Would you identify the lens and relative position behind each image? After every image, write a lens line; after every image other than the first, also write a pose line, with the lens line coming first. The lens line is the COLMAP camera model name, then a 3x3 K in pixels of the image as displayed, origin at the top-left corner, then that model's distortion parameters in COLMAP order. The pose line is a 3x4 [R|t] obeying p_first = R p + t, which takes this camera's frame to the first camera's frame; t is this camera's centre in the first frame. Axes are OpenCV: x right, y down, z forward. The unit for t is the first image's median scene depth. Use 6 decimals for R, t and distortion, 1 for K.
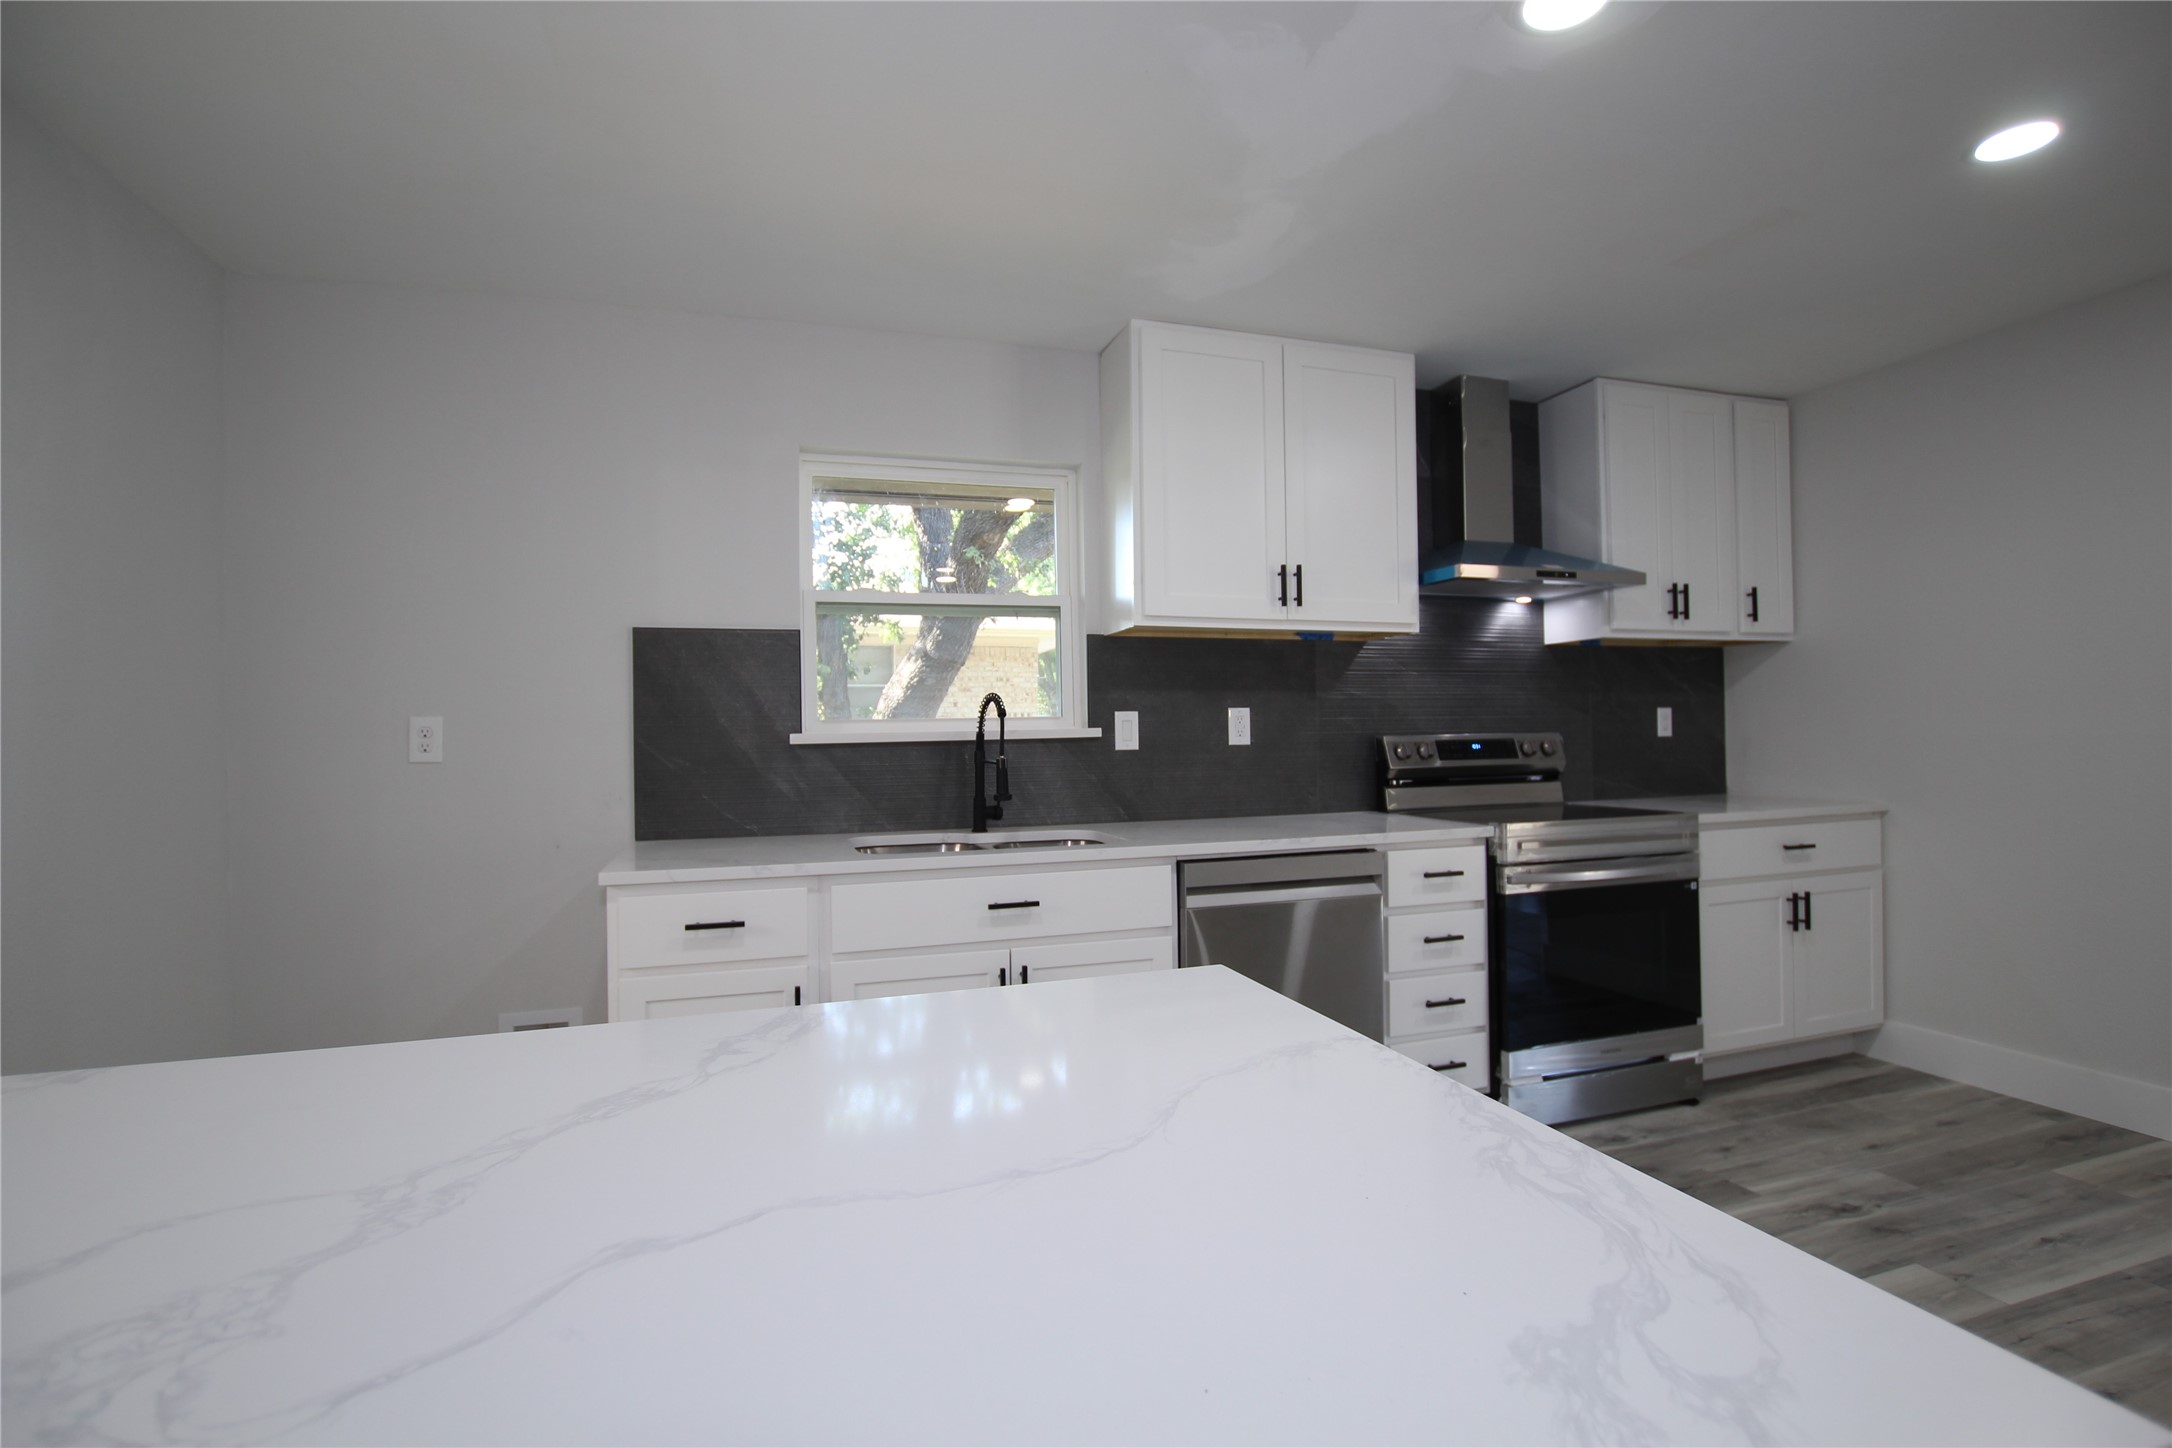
lens RADIAL K [[1006.1, 0, 1094.2], [0, 1006.1, 725.0], [0, 0, 1]] dist [-0.028267, 0.000920]
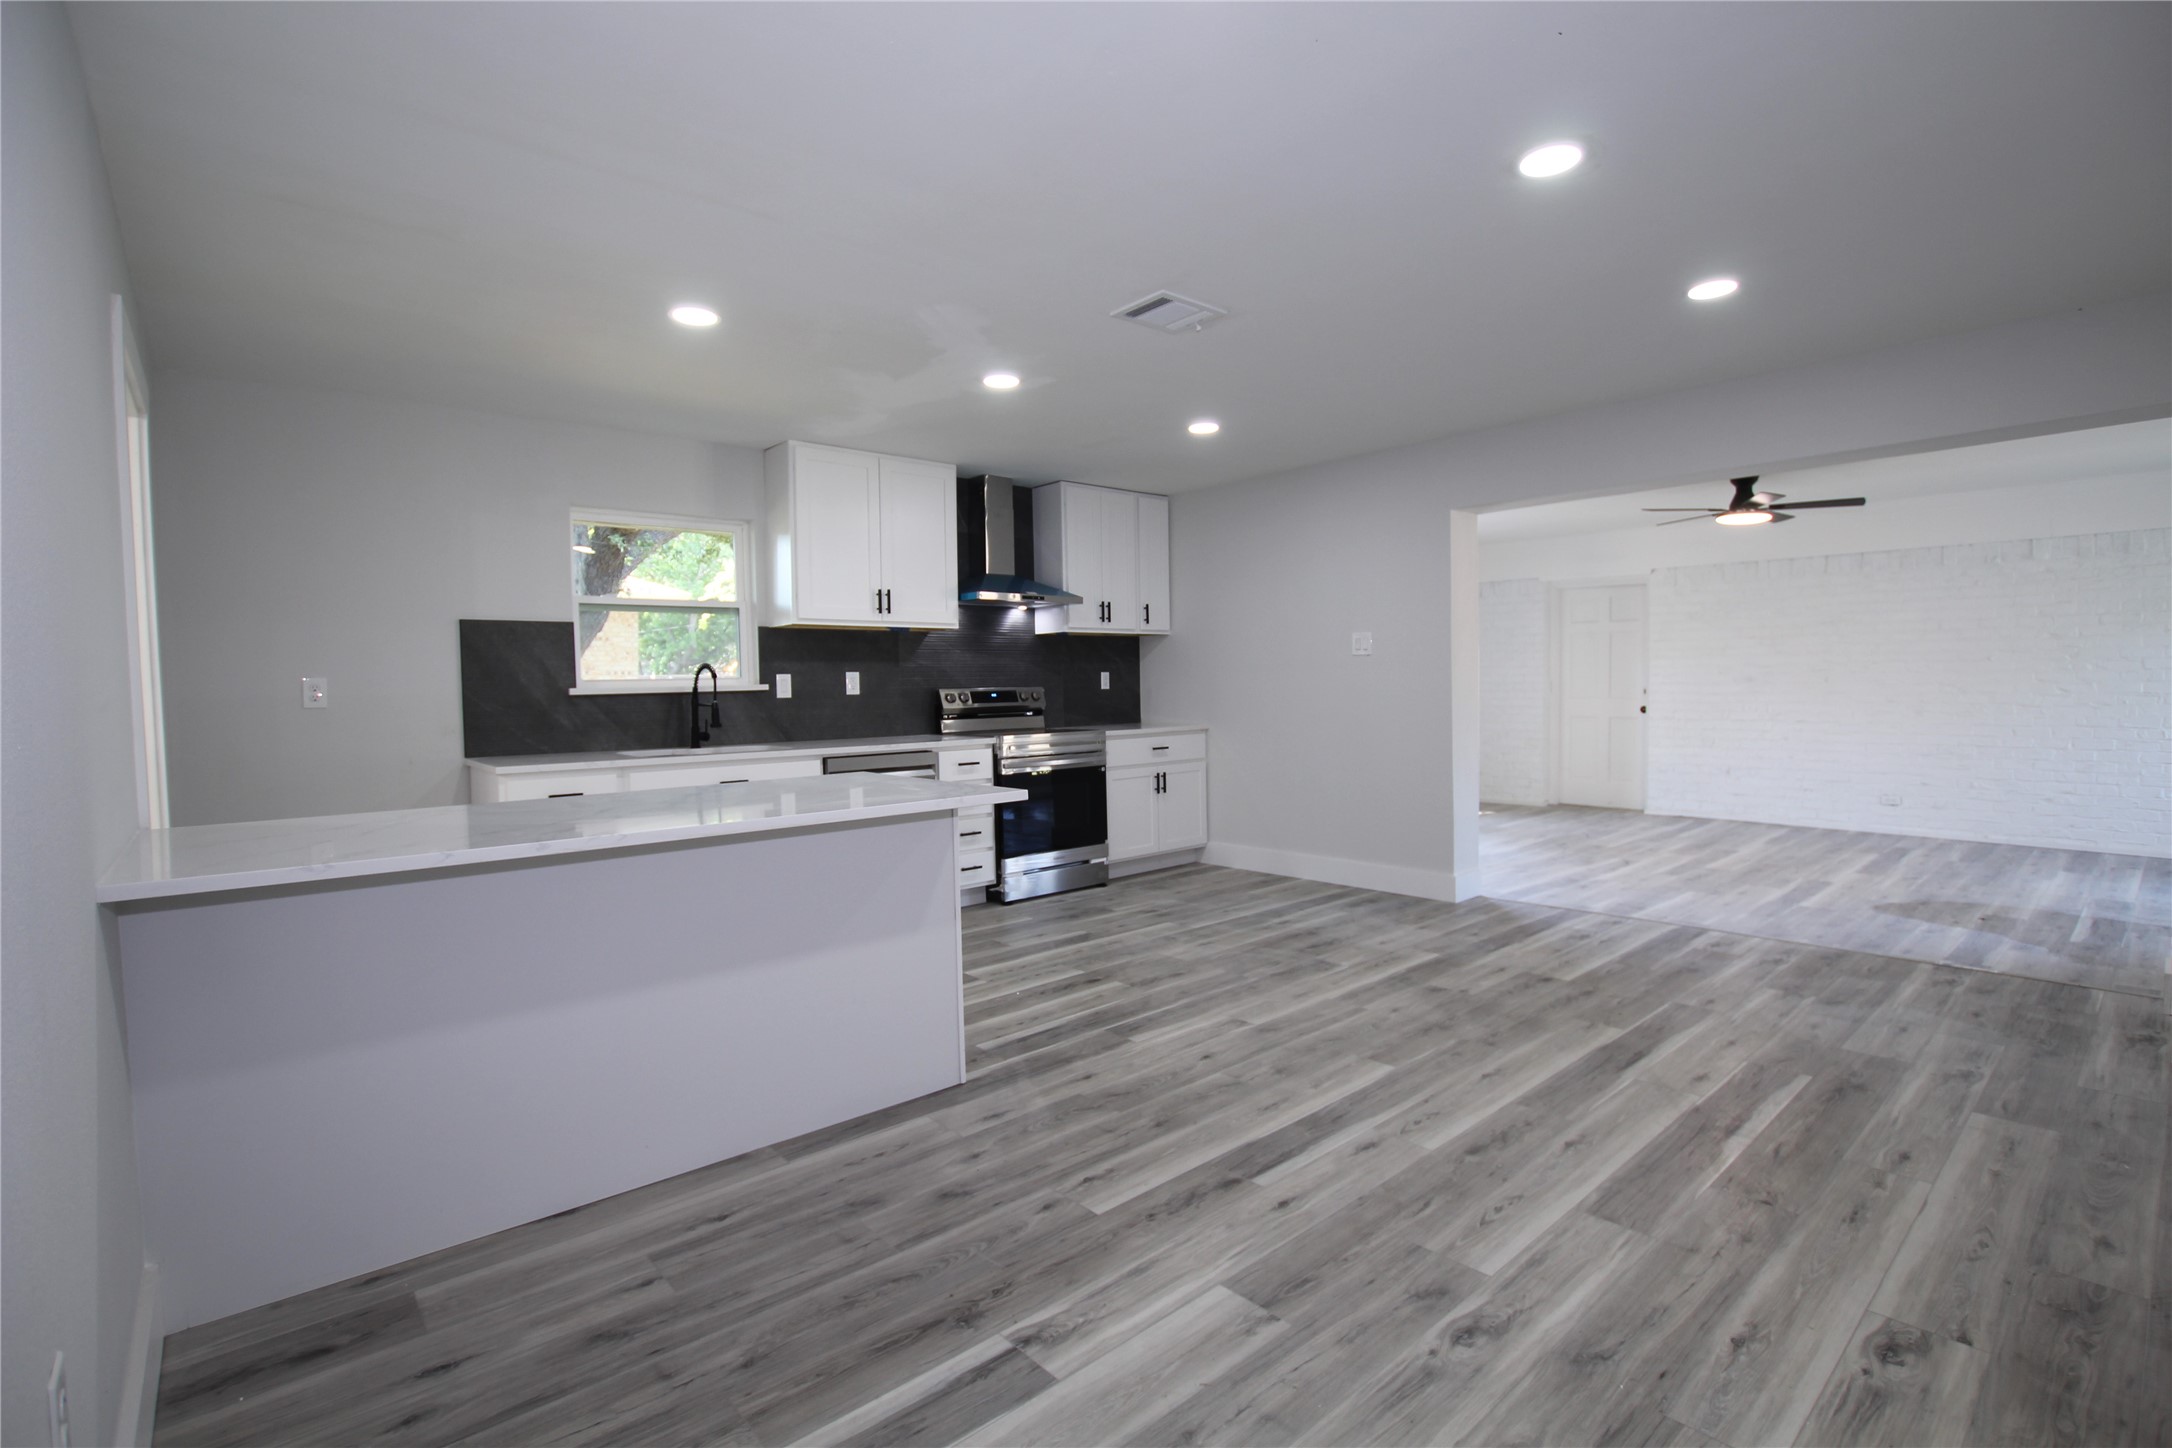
lens RADIAL K [[1006.1, 0, 1090.4], [0, 1006.1, 723.6], [0, 0, 1]] dist [-0.028267, 0.000920]
pose [[0.919716, -0.016059, 0.392256, -0.155514], [0.000008, 0.999164, 0.040888, 0.000119], [-0.392585, -0.037602, 0.918947, -0.716174]]
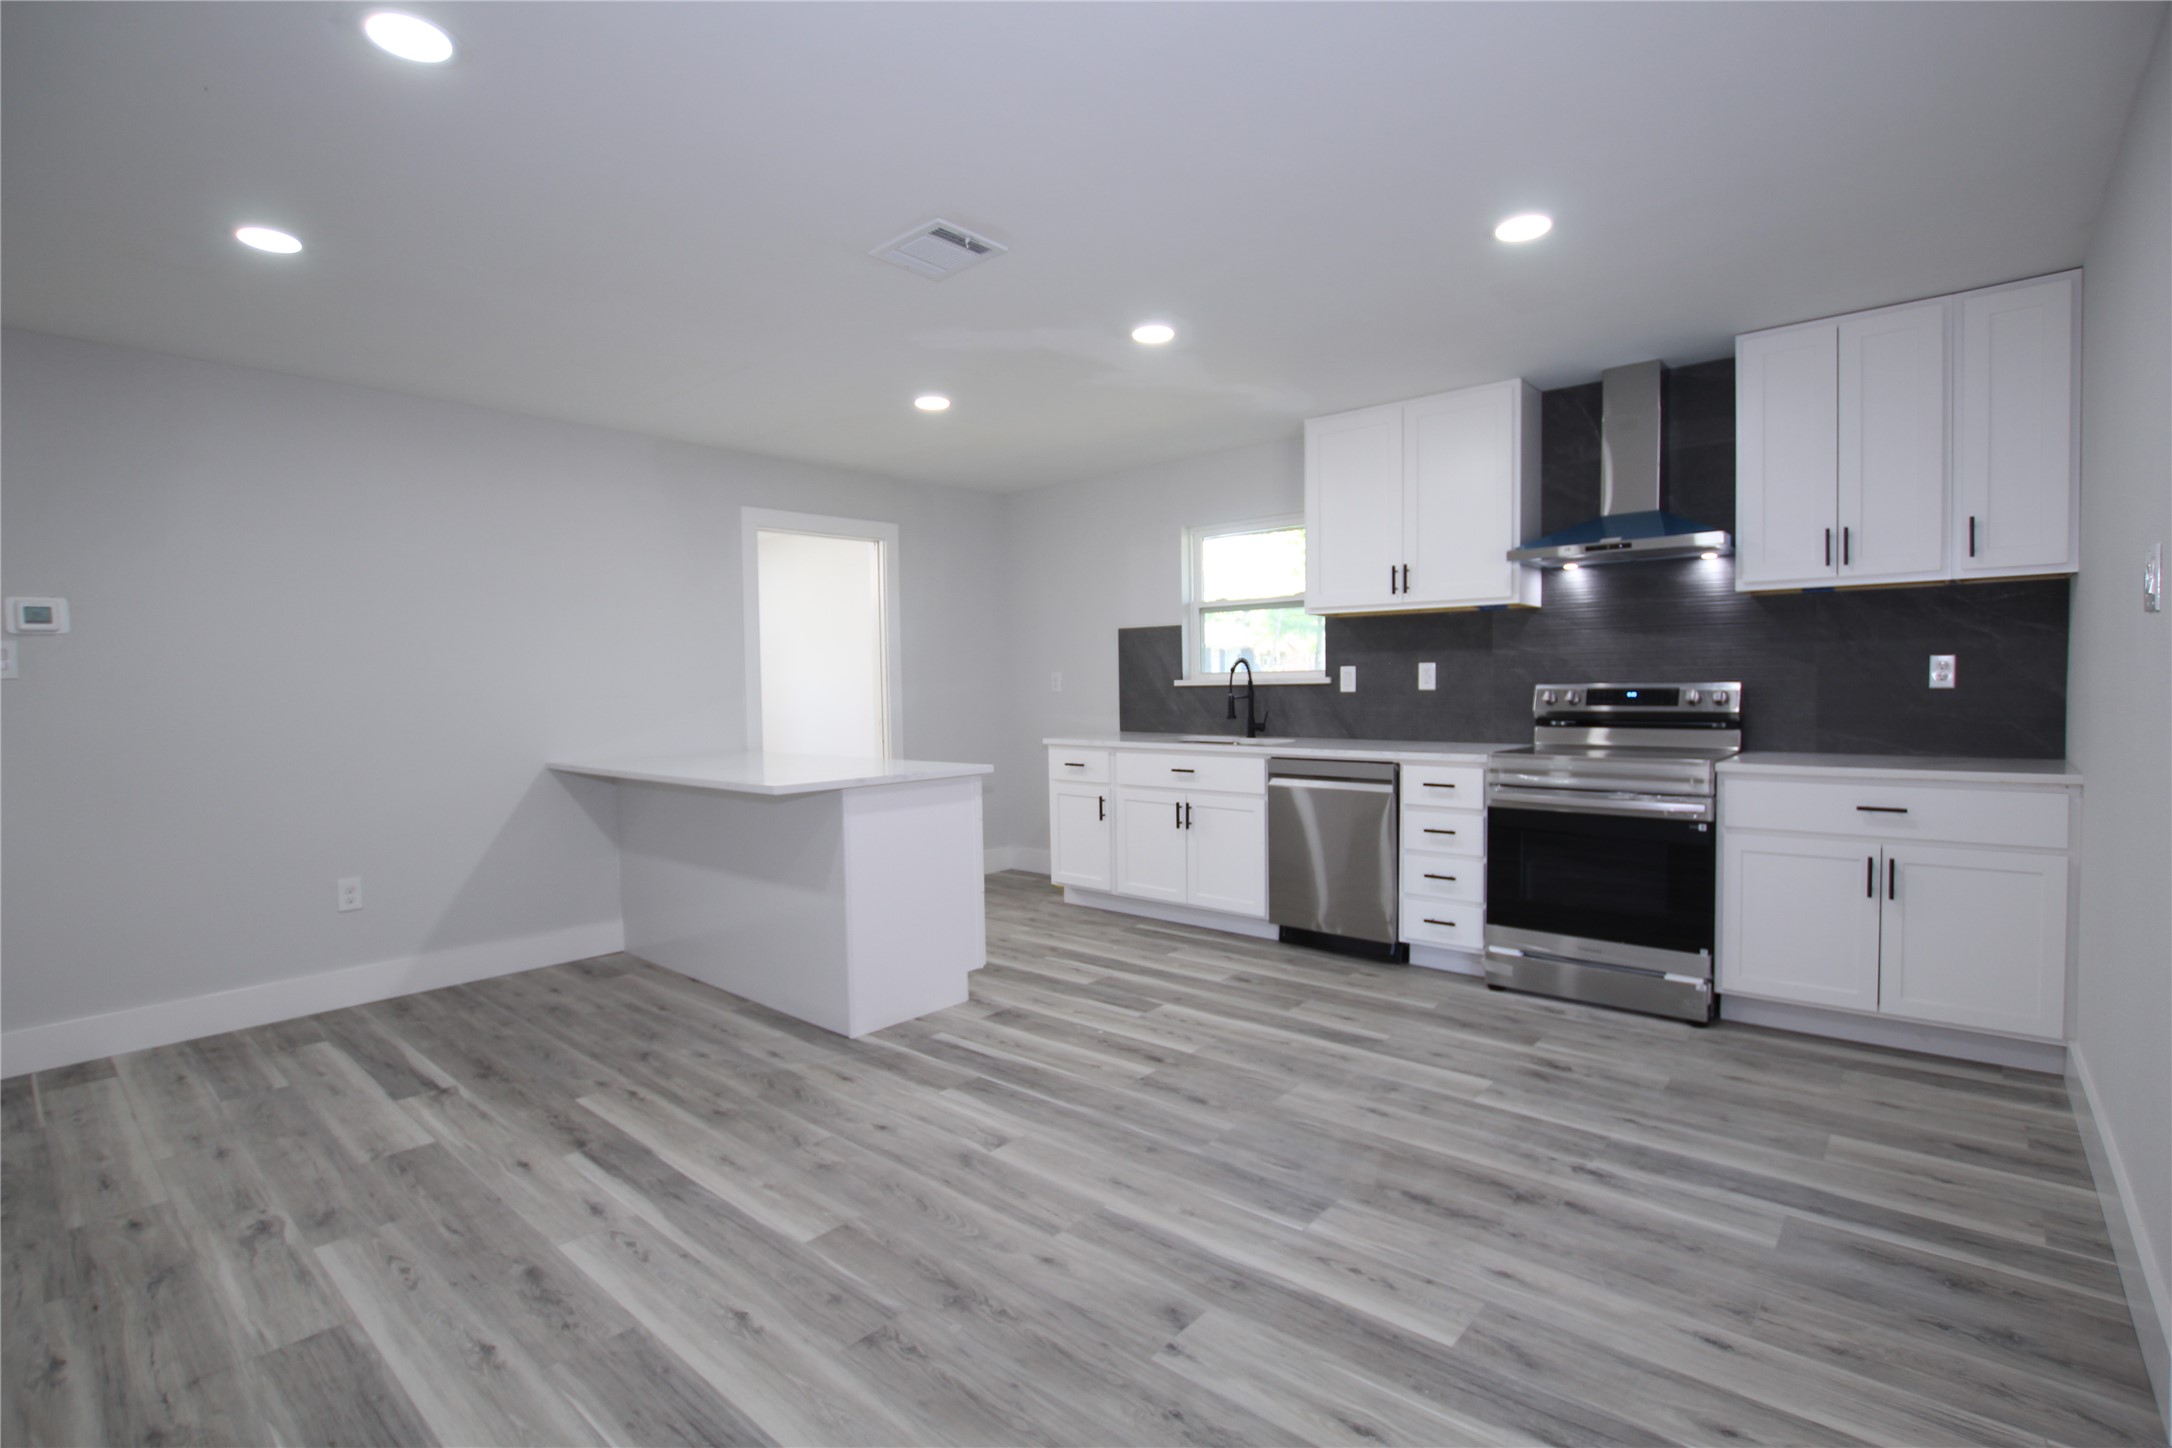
lens RADIAL K [[1006.1, 0, 1092.8], [0, 1006.1, 721.5], [0, 0, 1]] dist [-0.028267, 0.000920]
pose [[0.515267, 0.042048, -0.855997, 1.181251], [0.012351, 0.998328, 0.056474, -0.021628], [0.856940, -0.039672, 0.513886, -0.114510]]
